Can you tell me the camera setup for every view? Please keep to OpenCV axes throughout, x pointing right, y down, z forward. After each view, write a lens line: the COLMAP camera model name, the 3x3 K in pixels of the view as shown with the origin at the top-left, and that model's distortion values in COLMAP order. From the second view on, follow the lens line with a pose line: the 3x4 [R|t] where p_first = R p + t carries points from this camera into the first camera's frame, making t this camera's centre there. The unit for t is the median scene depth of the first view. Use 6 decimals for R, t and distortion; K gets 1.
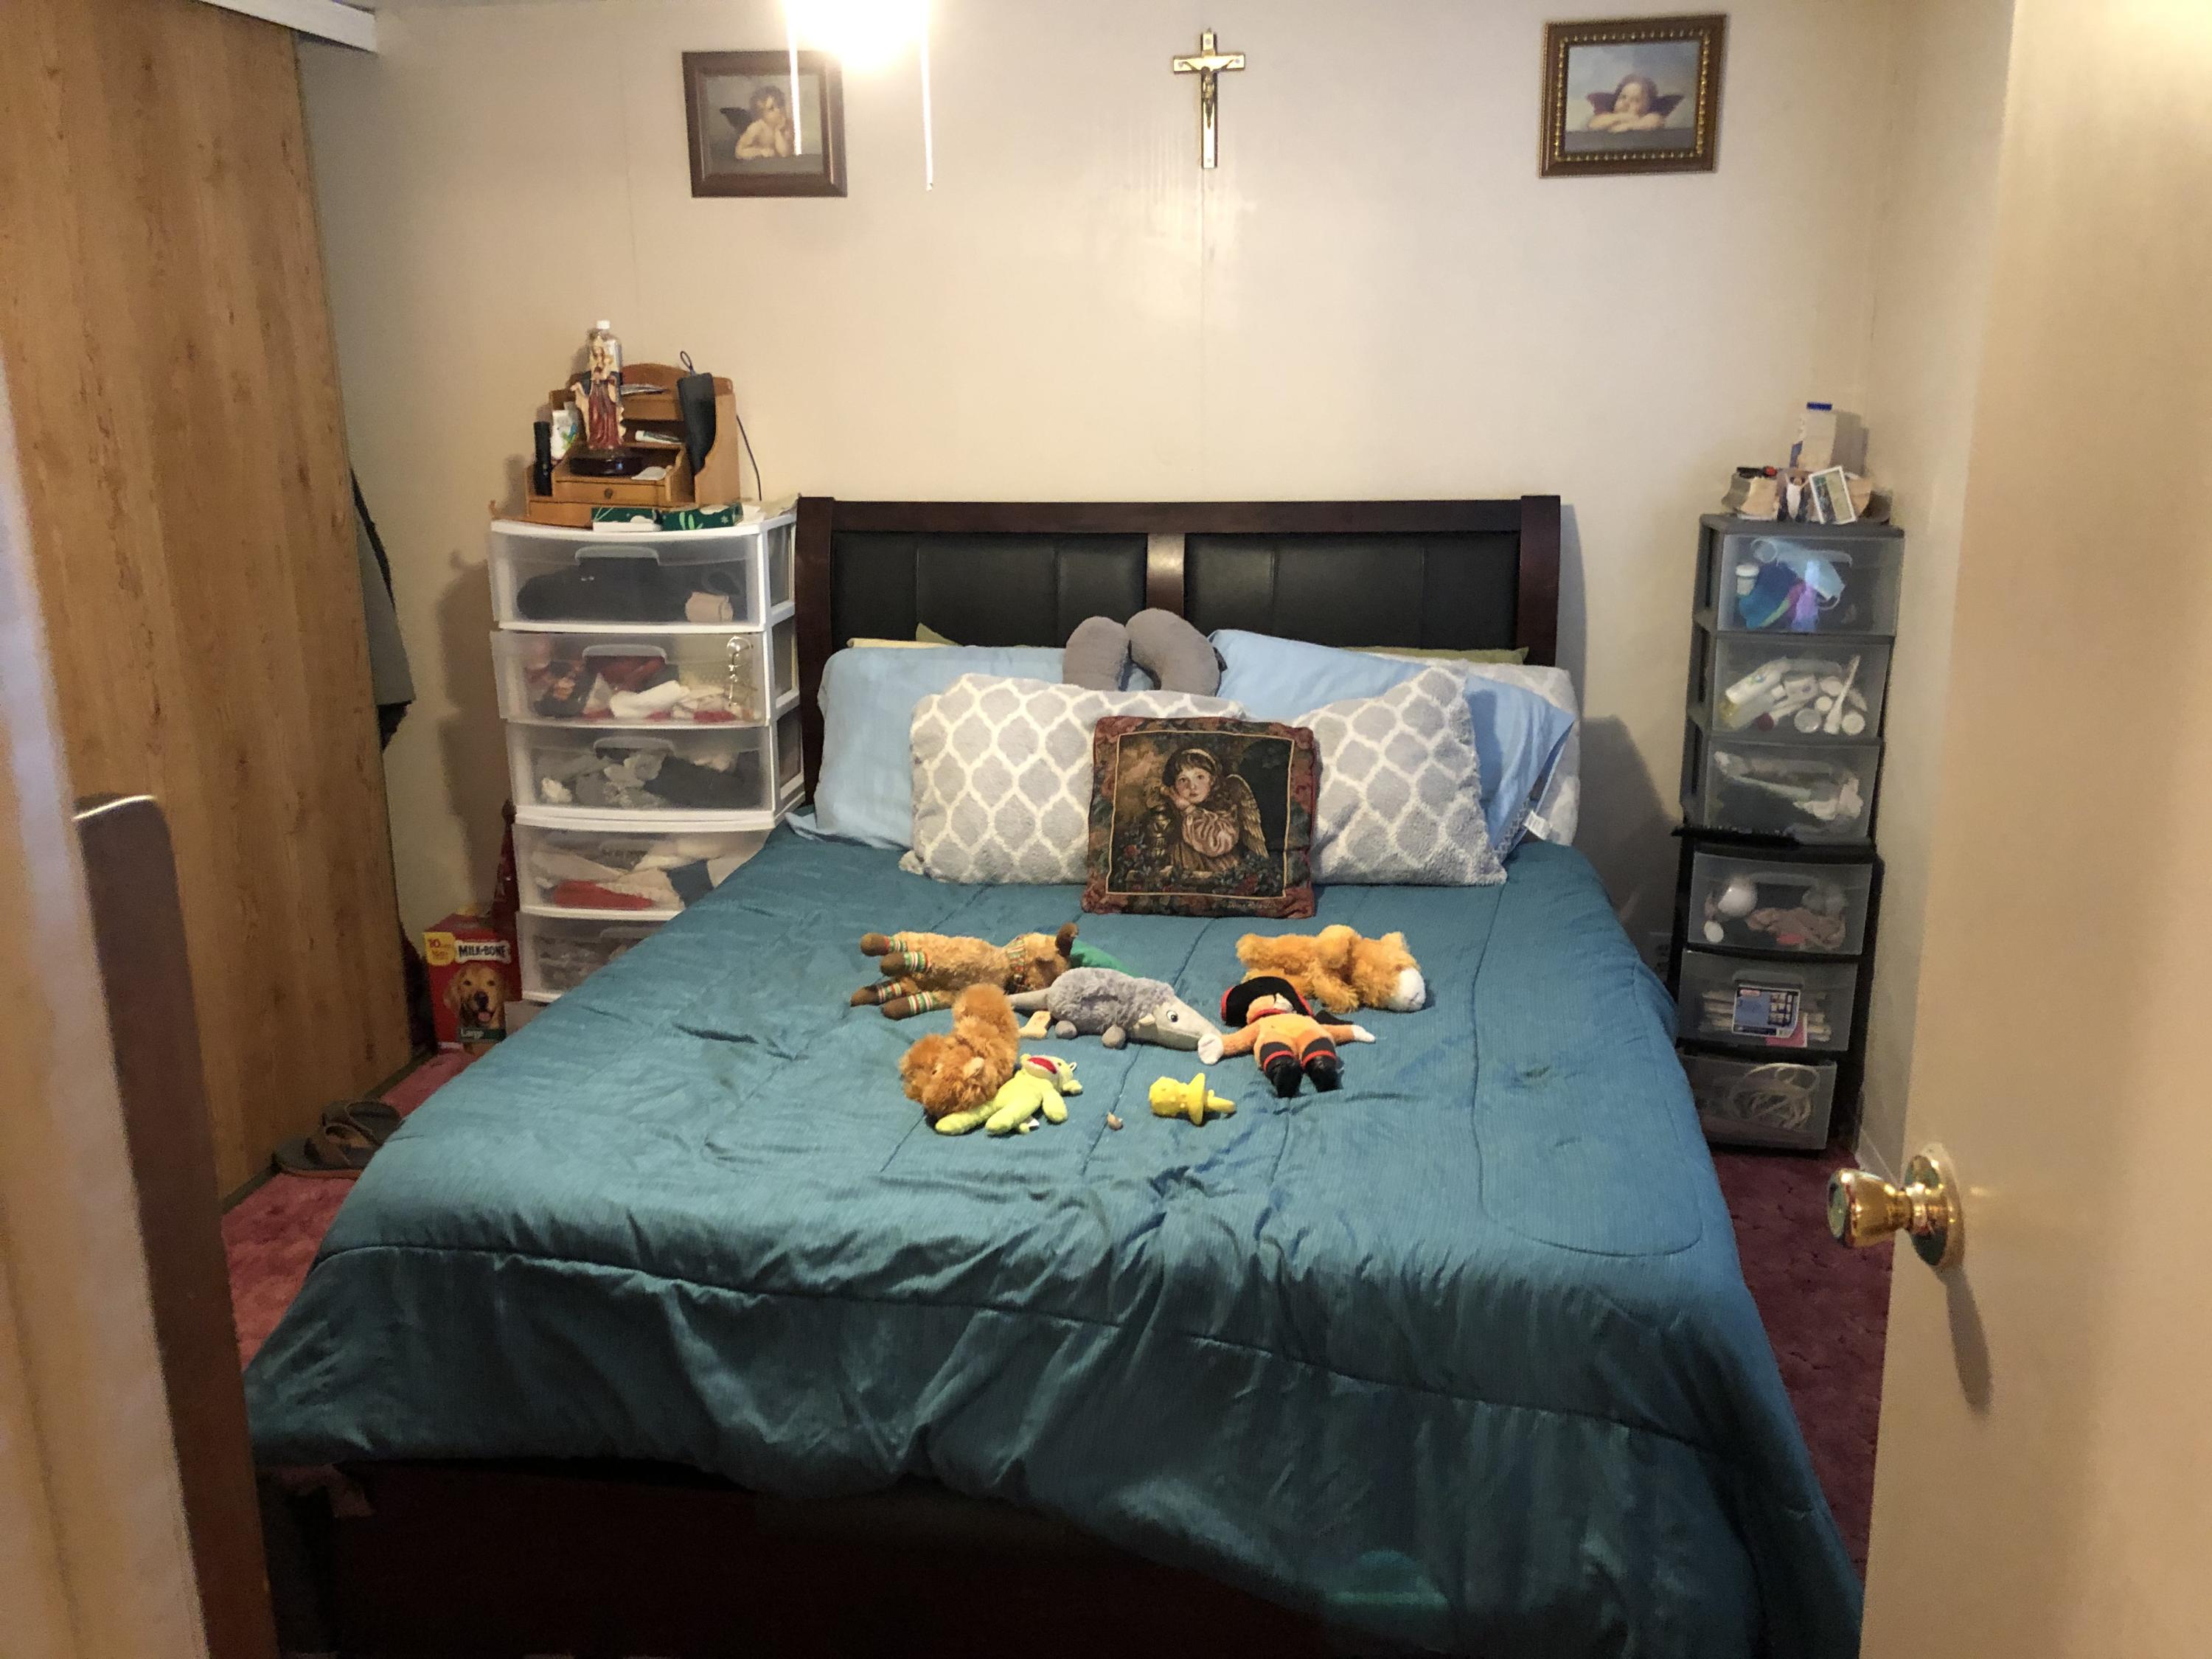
lens RADIAL K [[1786.8, 0, 1104.4], [0, 1786.8, 830.9], [0, 0, 1]] dist [0.046645, -0.067473]
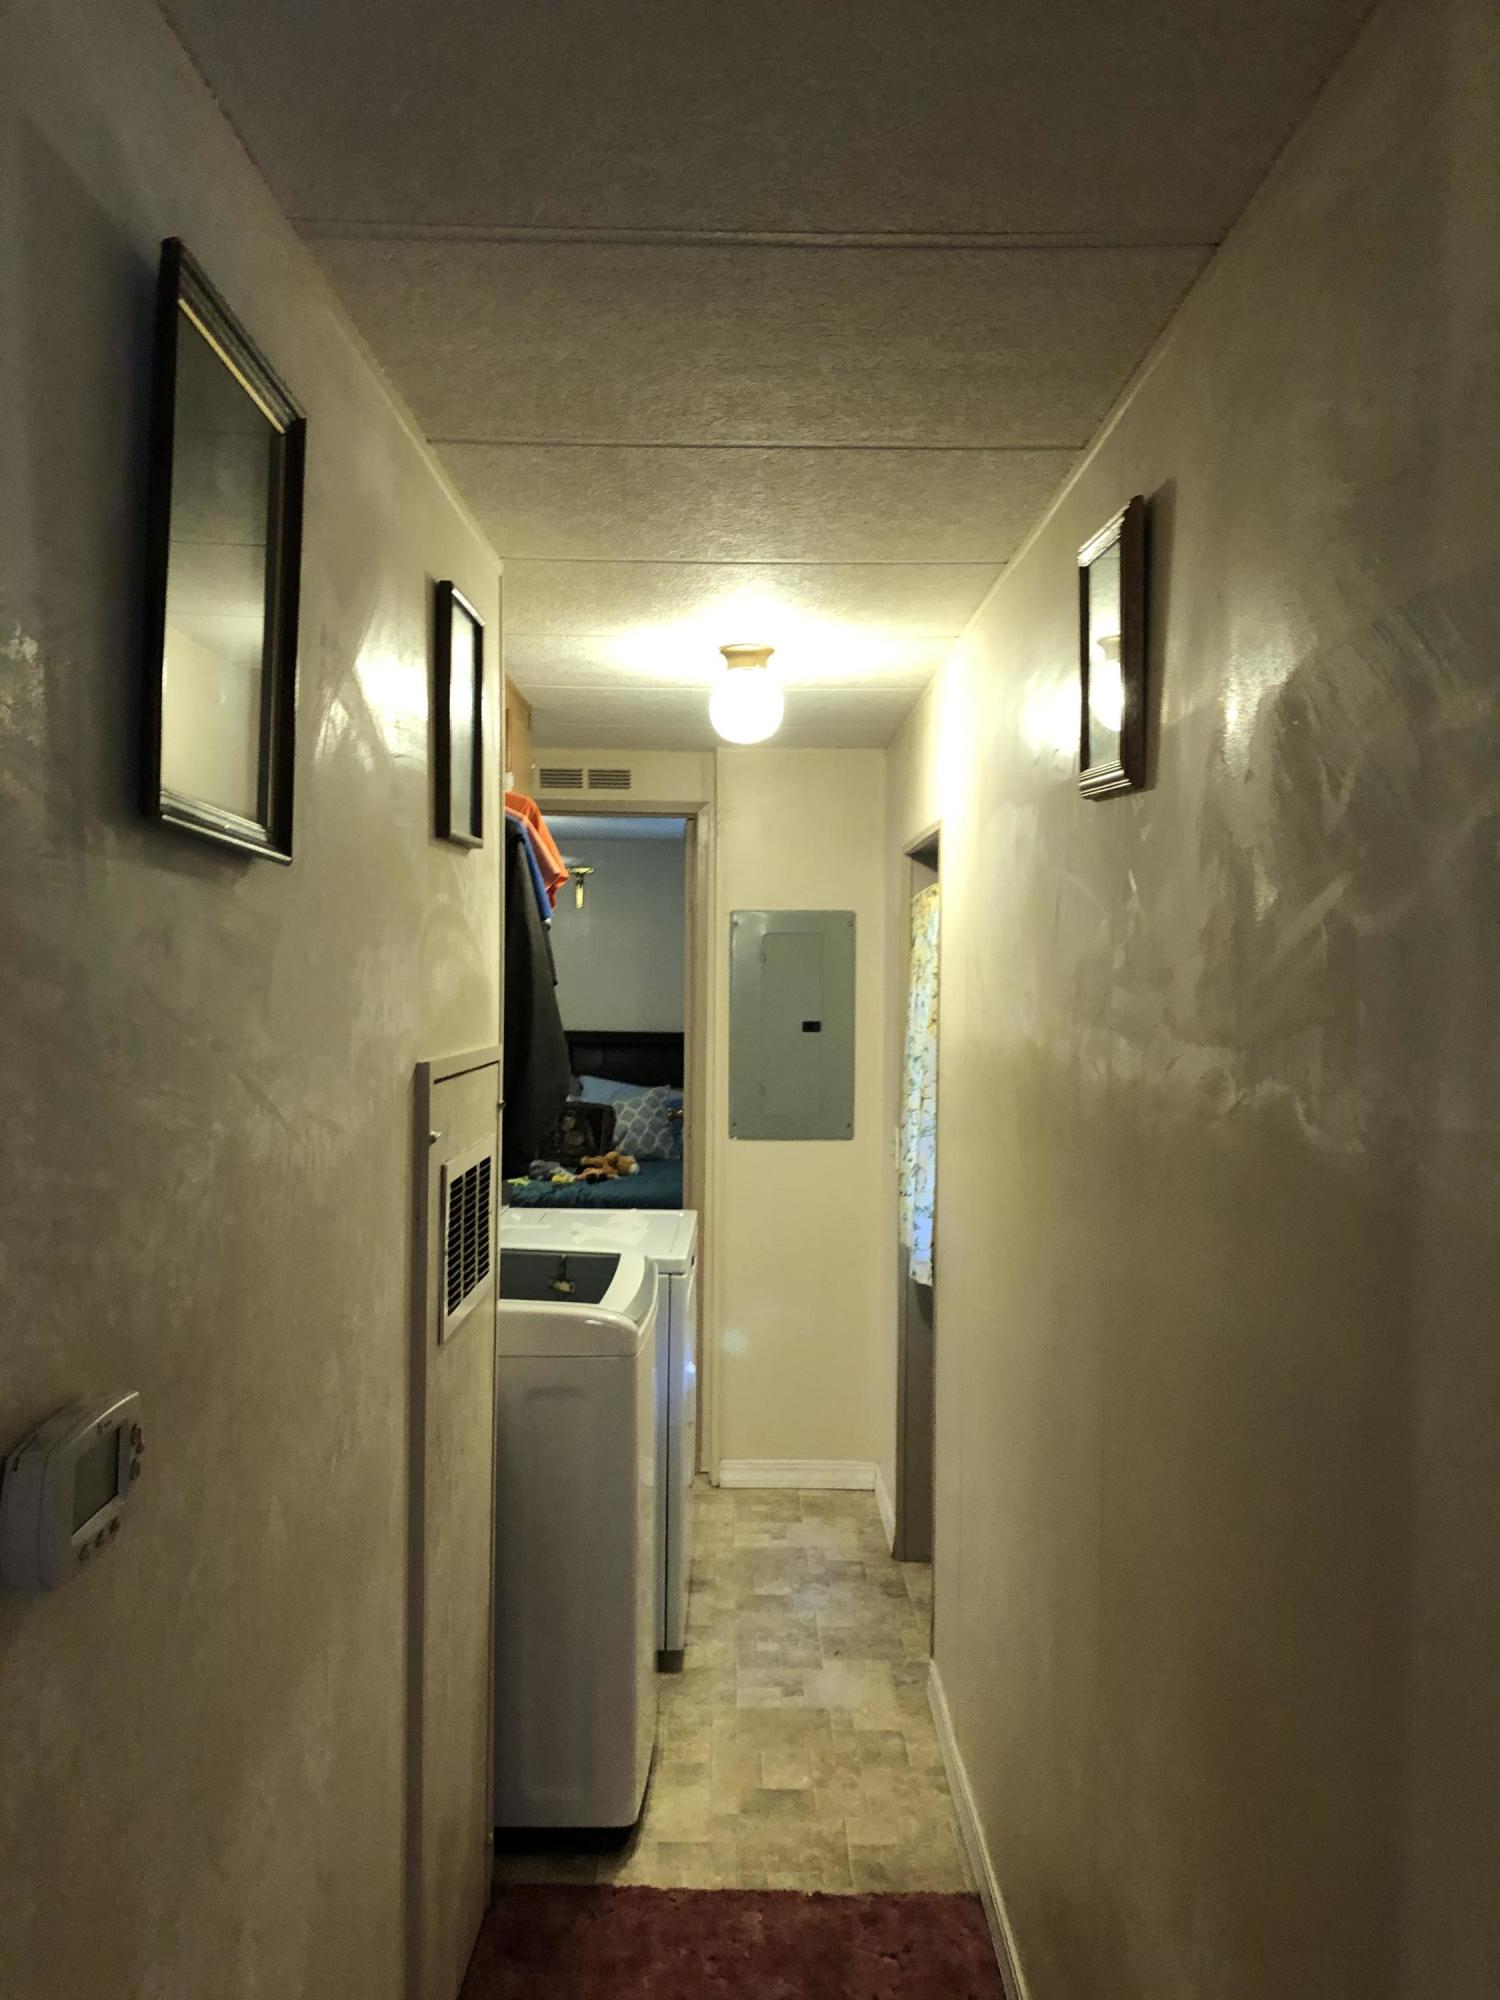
lens RADIAL K [[1615.6, 0, 749.3], [0, 1615.6, 998.1], [0, 0, 1]] dist [0.046645, -0.067473]
pose [[0.988845, 0.028466, 0.146200, -0.047206], [0.007162, 0.971345, -0.237564, 0.389327], [-0.148774, 0.235961, 0.960307, -1.527323]]
